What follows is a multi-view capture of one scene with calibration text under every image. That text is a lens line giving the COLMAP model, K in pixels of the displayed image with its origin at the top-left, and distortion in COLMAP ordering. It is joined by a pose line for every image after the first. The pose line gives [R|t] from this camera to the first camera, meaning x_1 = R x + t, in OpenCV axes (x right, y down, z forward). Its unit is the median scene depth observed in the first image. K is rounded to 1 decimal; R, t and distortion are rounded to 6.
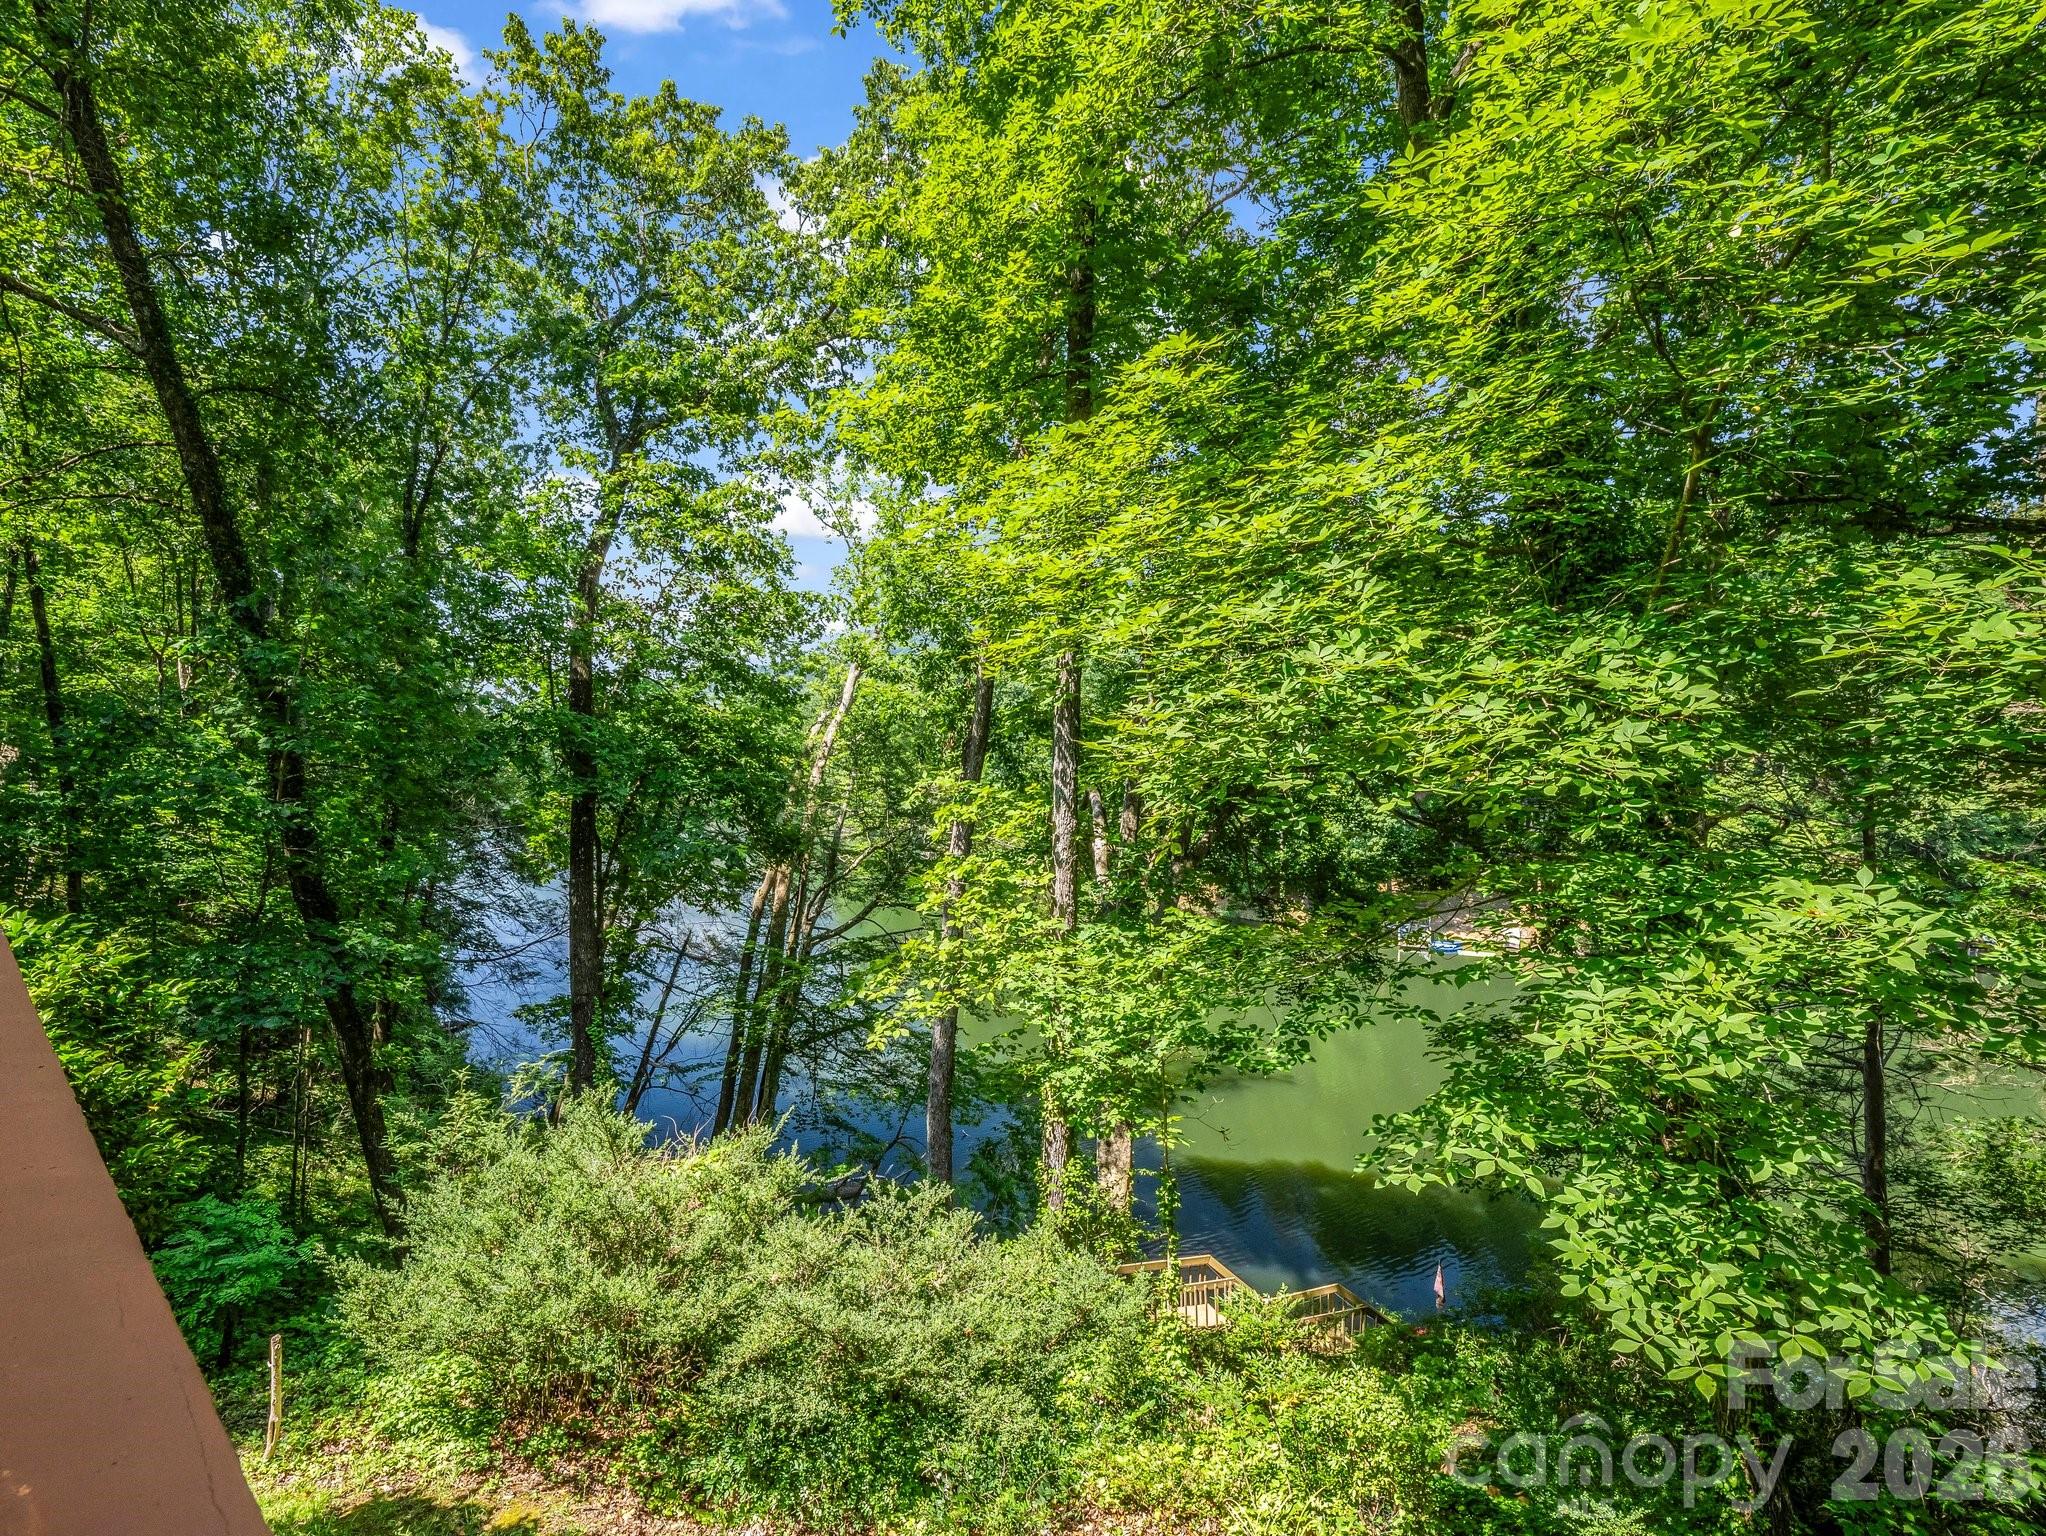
lens RADIAL K [[945.8, 0, 1043.5], [0, 945.8, 771.1], [0, 0, 1]] dist [-0.004774, 0.000168]
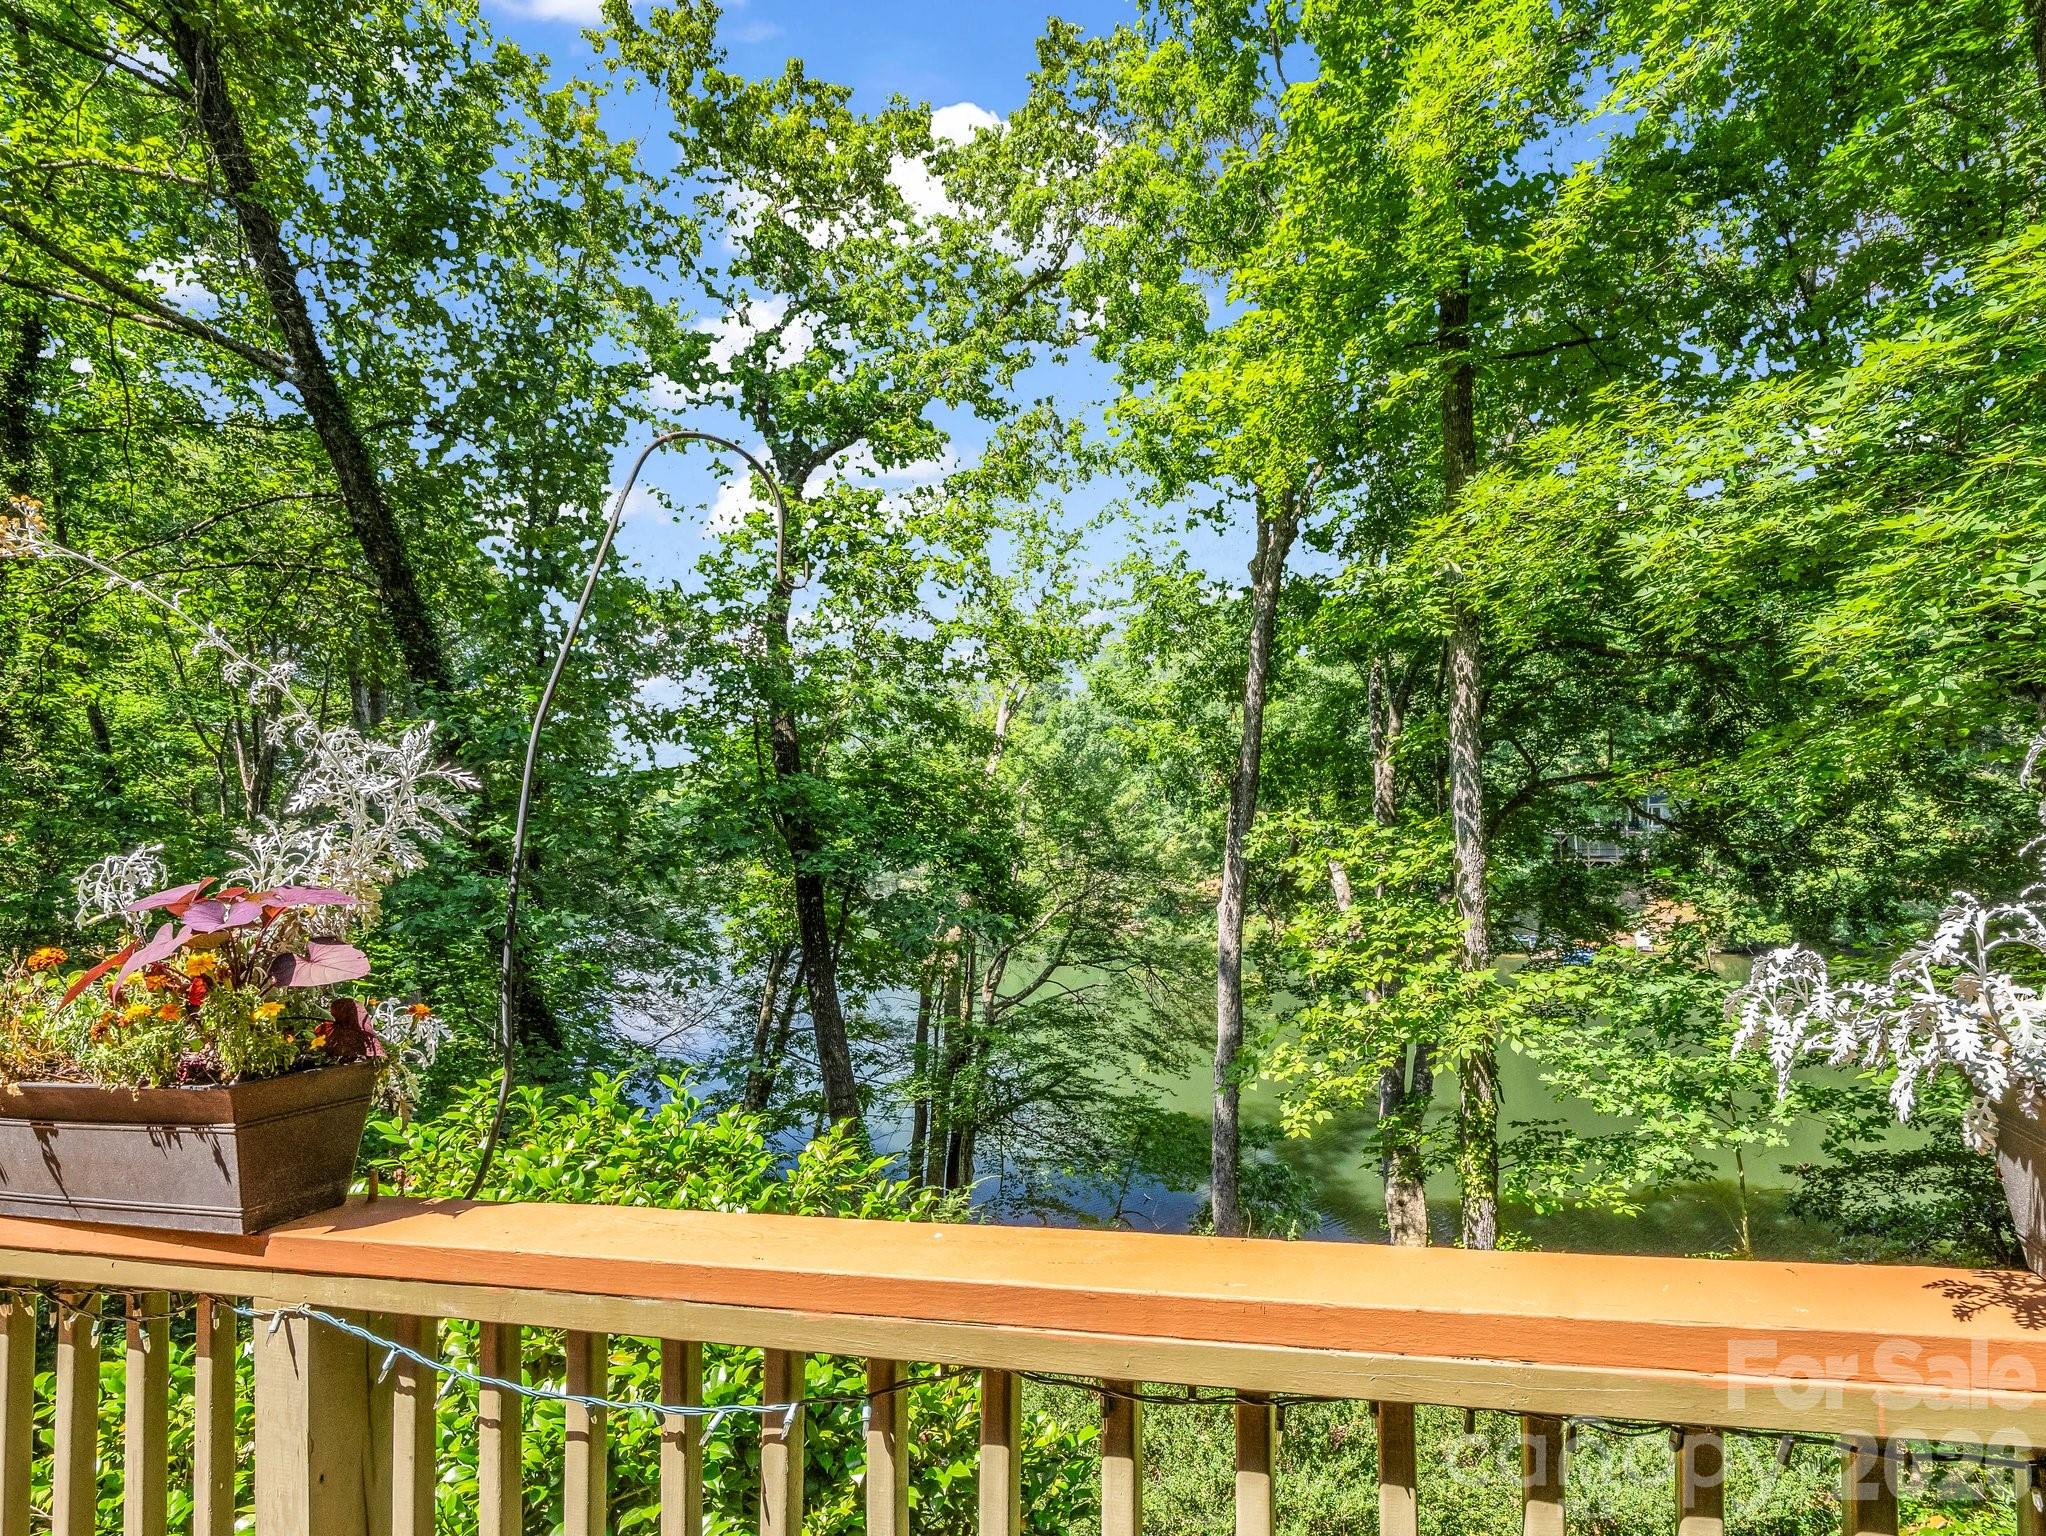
lens RADIAL K [[945.8, 0, 1030.0], [0, 945.8, 832.4], [0, 0, 1]] dist [-0.004774, 0.000168]
pose [[0.996352, -0.075407, 0.039957, -0.272624], [0.074462, 0.996920, 0.024625, -0.014578], [-0.041691, -0.021559, 0.998898, 0.094449]]
